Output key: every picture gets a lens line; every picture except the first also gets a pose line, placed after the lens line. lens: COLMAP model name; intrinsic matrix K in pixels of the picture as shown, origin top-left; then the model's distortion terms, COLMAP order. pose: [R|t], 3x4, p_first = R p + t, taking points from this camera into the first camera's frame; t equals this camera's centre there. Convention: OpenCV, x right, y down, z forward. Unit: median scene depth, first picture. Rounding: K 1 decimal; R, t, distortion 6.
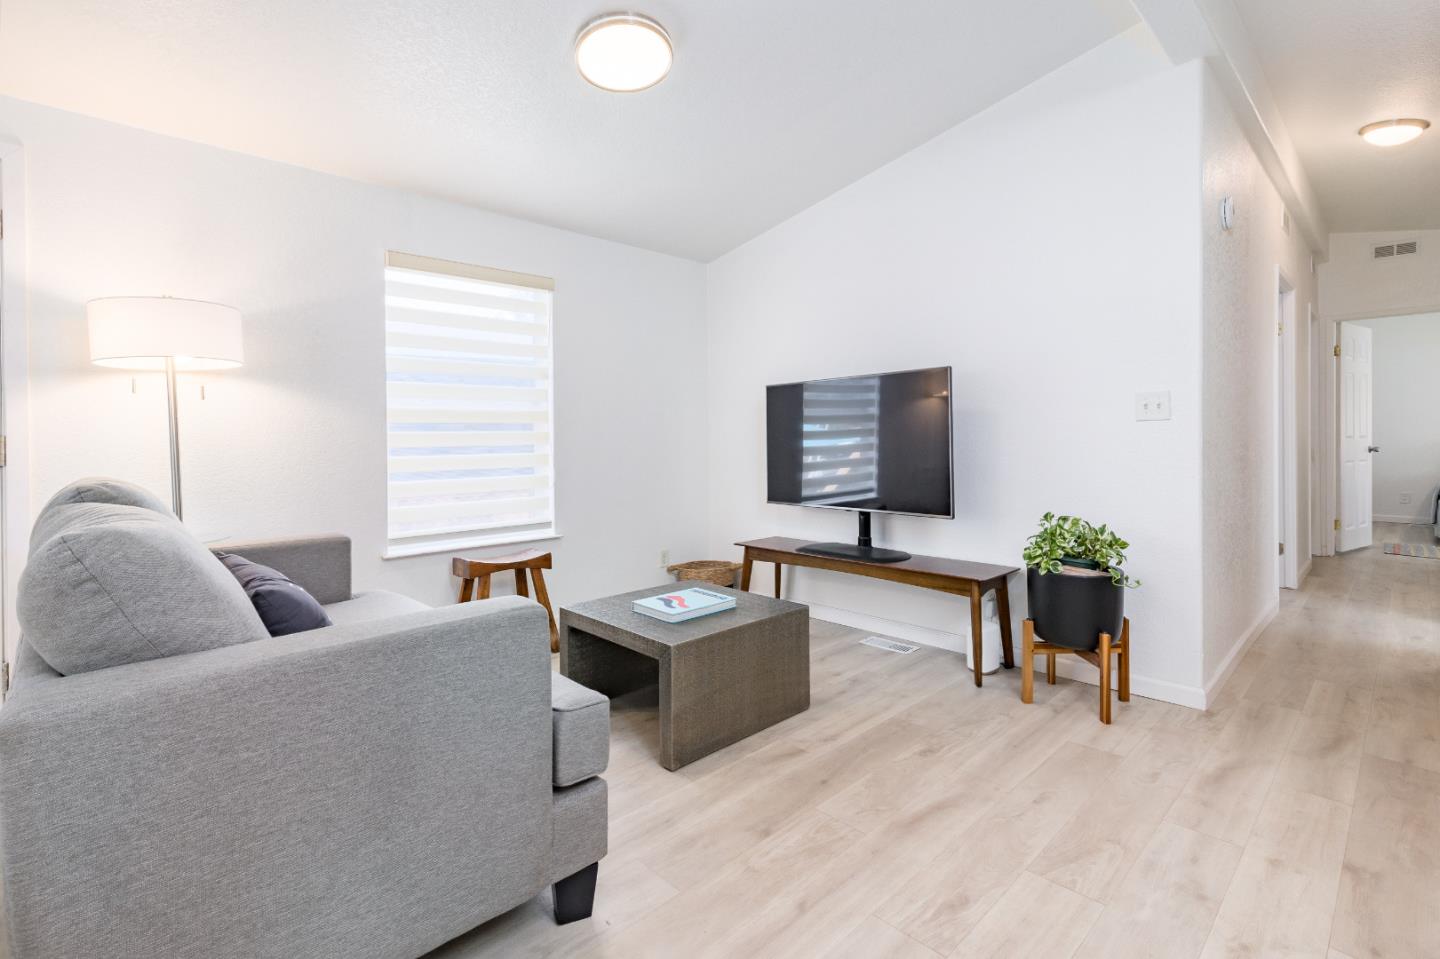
lens RADIAL K [[664.8, 0, 732.7], [0, 664.8, 444.7], [0, 0, 1]] dist [0.006957, -0.002620]
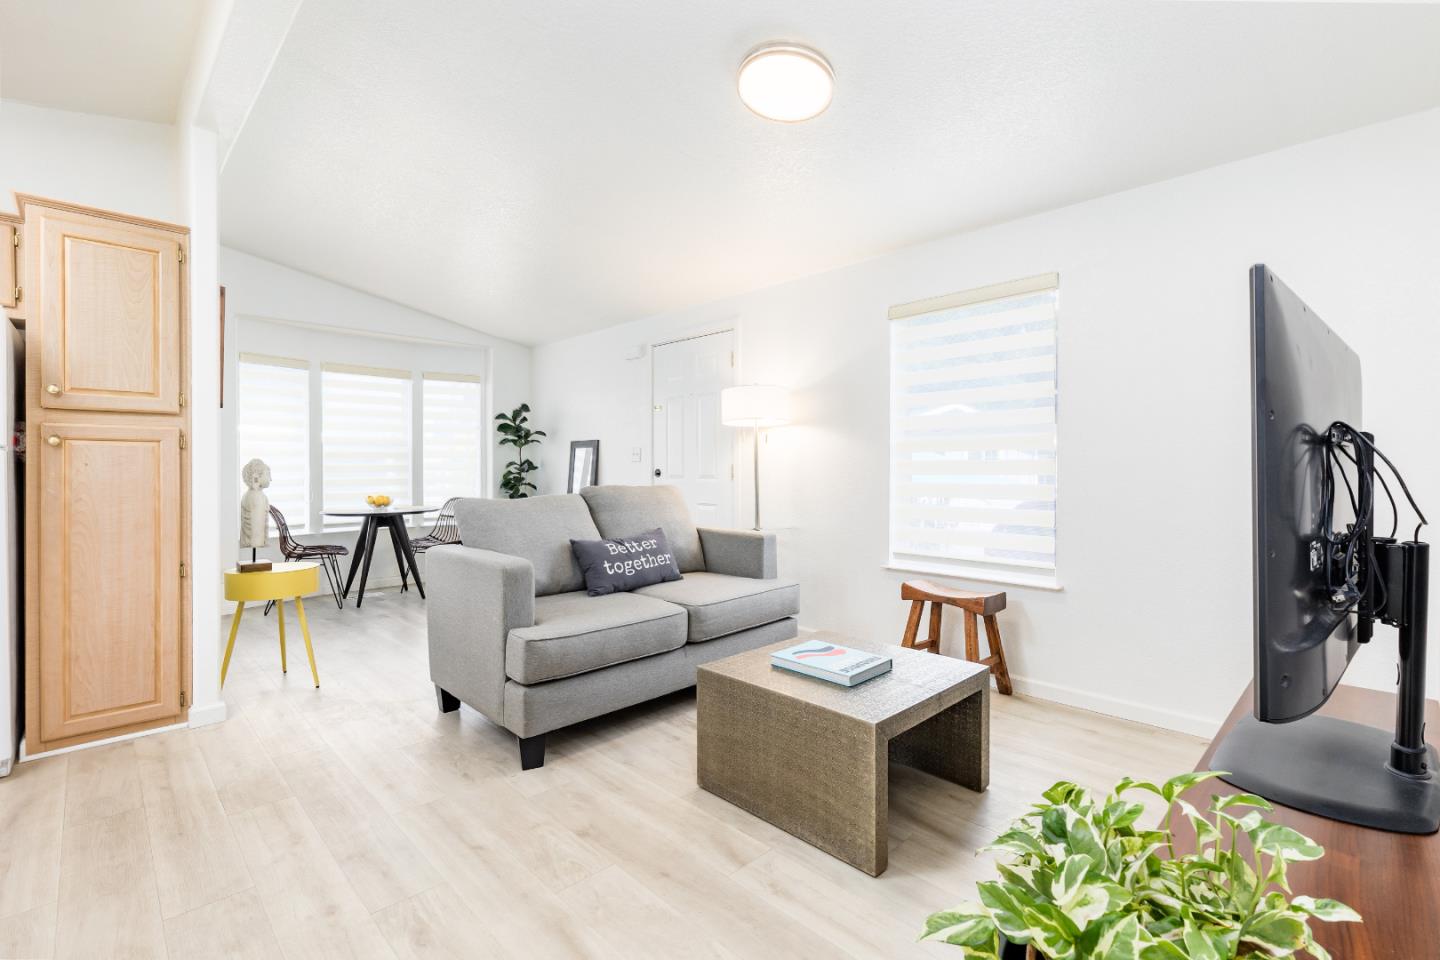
lens RADIAL K [[664.8, 0, 726.0], [0, 664.8, 462.0], [0, 0, 1]] dist [0.006957, -0.002620]
pose [[-0.010498, -0.001950, -0.999943, 0.801402], [-0.006909, 0.999974, -0.001877, -0.016090], [0.999921, 0.006889, -0.010511, 0.877240]]
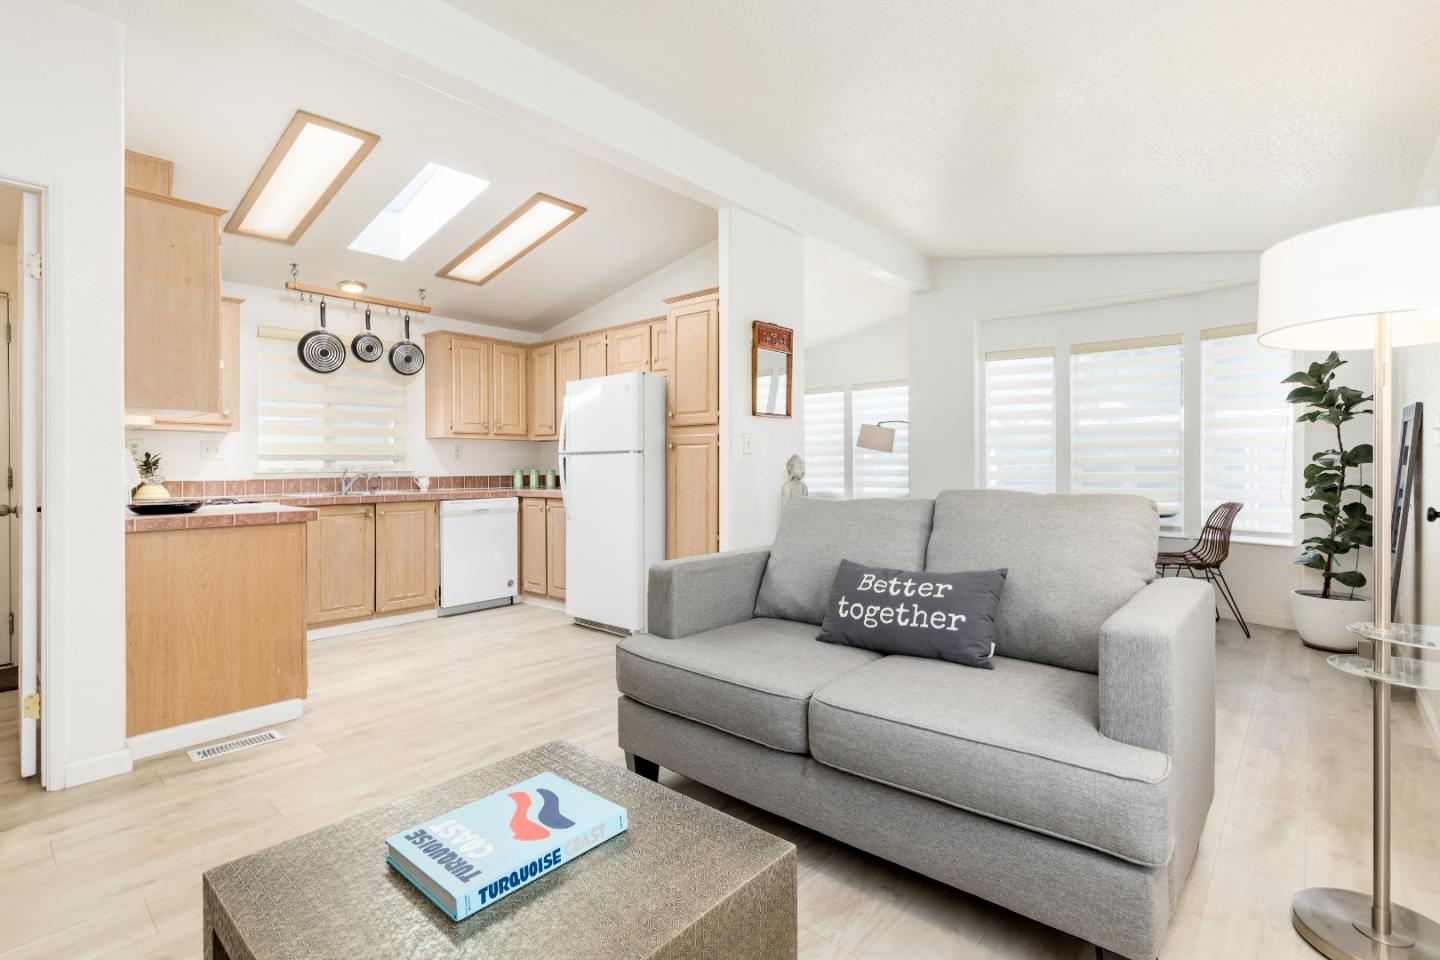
lens RADIAL K [[664.8, 0, 720.2], [0, 664.8, 467.9], [0, 0, 1]] dist [0.006957, -0.002620]
pose [[-0.997705, 0.013299, -0.066394, -0.193358], [0.012181, 0.999778, 0.017217, -0.016811], [0.066609, 0.016369, -0.997645, 1.473995]]
